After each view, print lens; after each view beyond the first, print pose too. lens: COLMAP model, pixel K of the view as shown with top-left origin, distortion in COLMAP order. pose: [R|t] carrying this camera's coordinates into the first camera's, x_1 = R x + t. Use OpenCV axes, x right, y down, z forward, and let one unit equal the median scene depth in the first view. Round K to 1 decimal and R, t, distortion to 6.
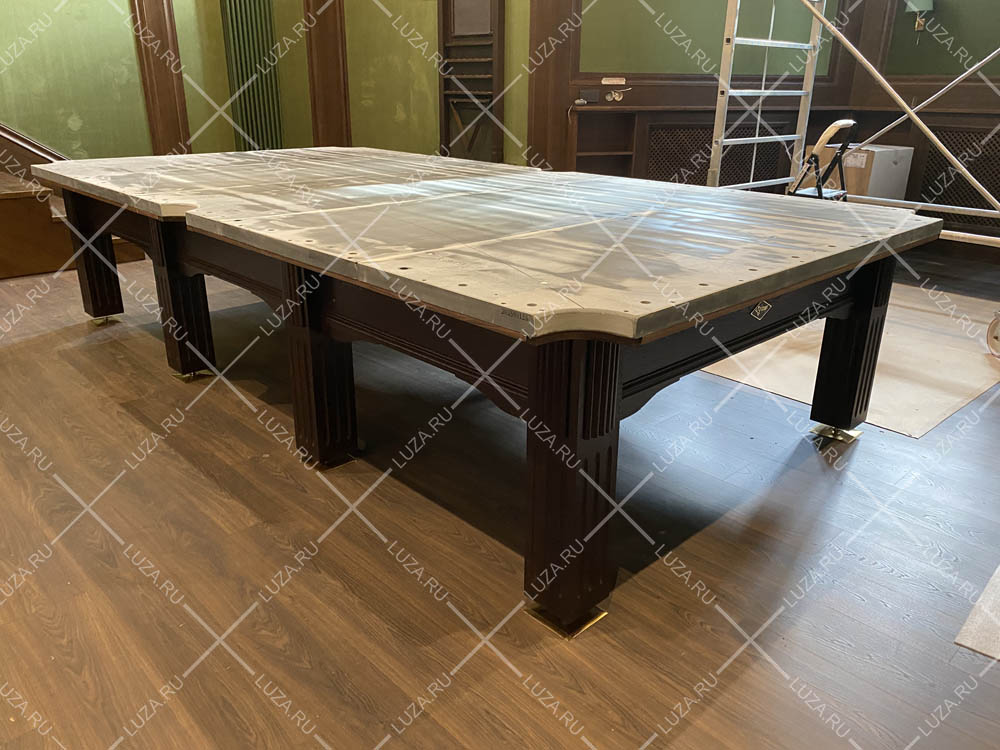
lens RADIAL K [[760.7, 0, 500.4], [0, 760.7, 368.9], [0, 0, 1]] dist [0.019179, -0.018251]
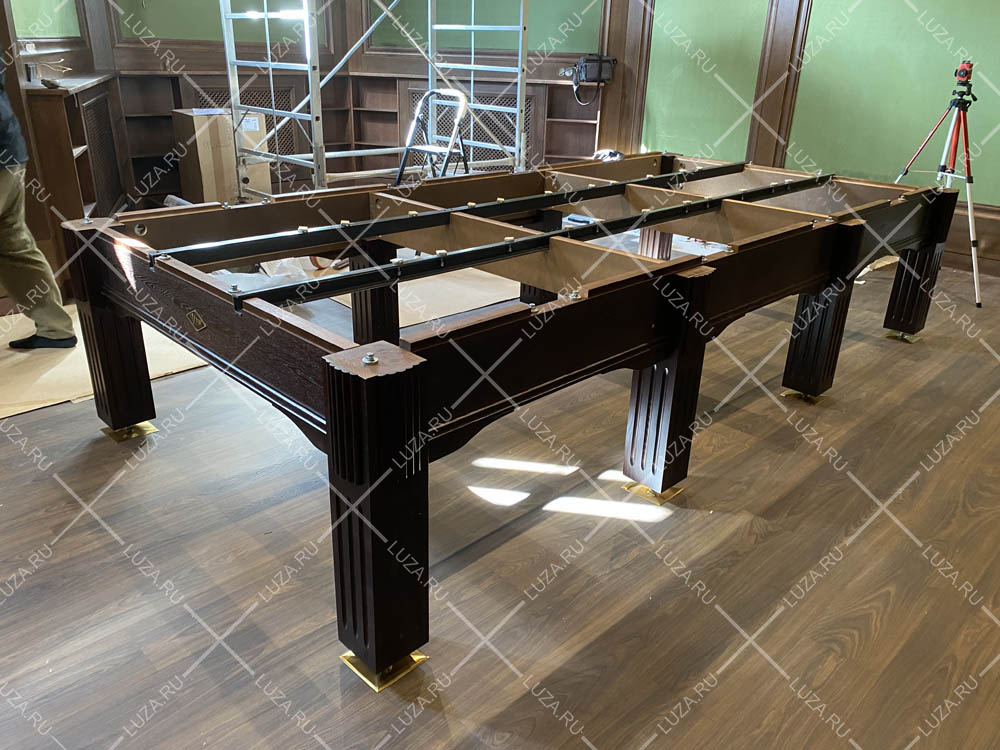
lens RADIAL K [[760.7, 0, 498.5], [0, 760.7, 362.5], [0, 0, 1]] dist [0.019179, -0.018251]
pose [[-0.012074, -0.392403, 0.919714, -0.993104], [0.323742, 0.868706, 0.374890, -0.408869], [-0.946069, 0.302276, 0.116548, 0.974470]]
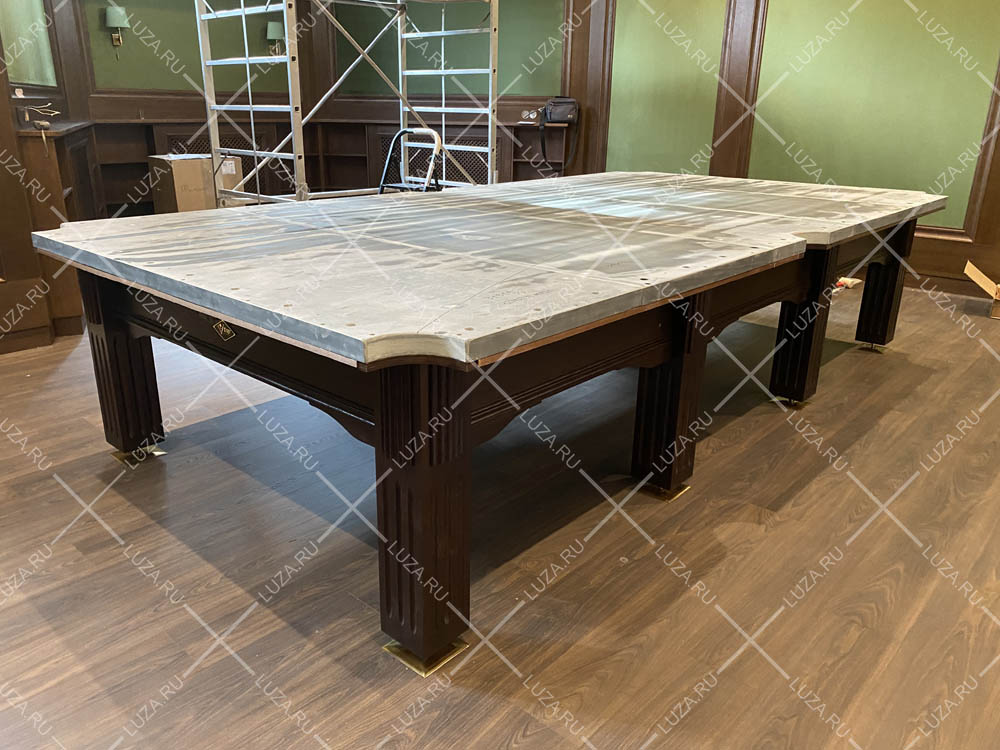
lens RADIAL K [[760.7, 0, 483.7], [0, 760.7, 366.6], [0, 0, 1]] dist [0.019179, -0.018251]
pose [[-0.060853, -0.335945, 0.939914, -1.028032], [0.337926, 0.879117, 0.336094, -0.400553], [-0.939203, 0.338074, 0.060028, 1.033119]]
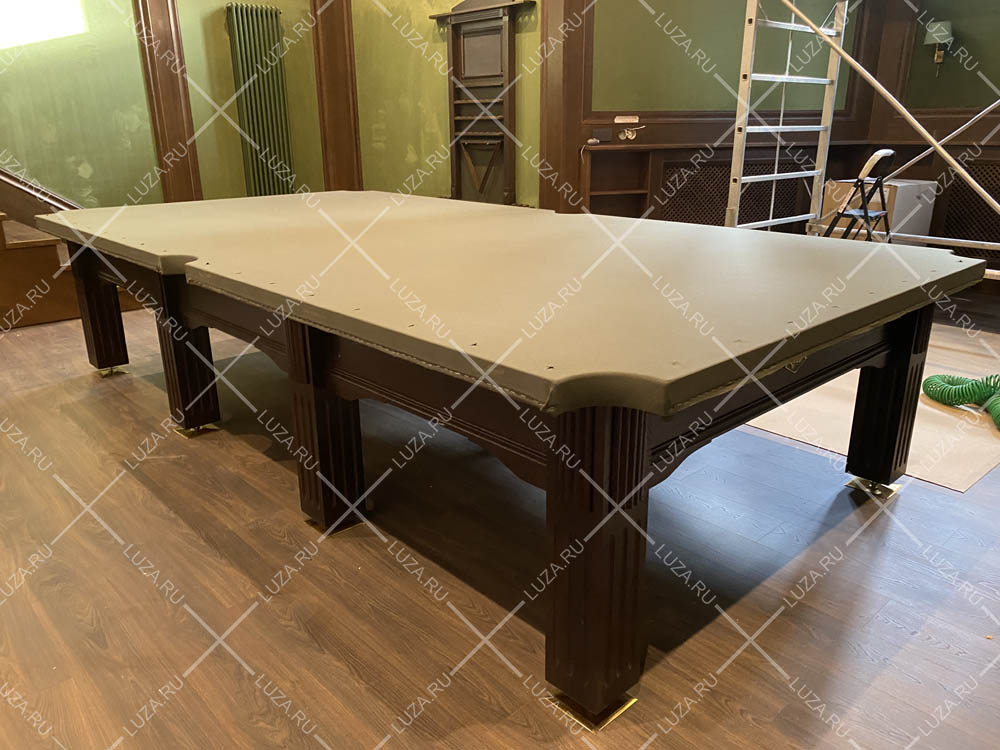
lens RADIAL K [[760.7, 0, 500.1], [0, 760.7, 380.3], [0, 0, 1]] dist [0.019179, -0.018251]
pose [[0.999754, -0.011930, -0.018722, -0.000821], [0.011317, 0.999408, -0.032501, -0.017499], [0.019098, 0.032281, 0.999296, 0.039240]]
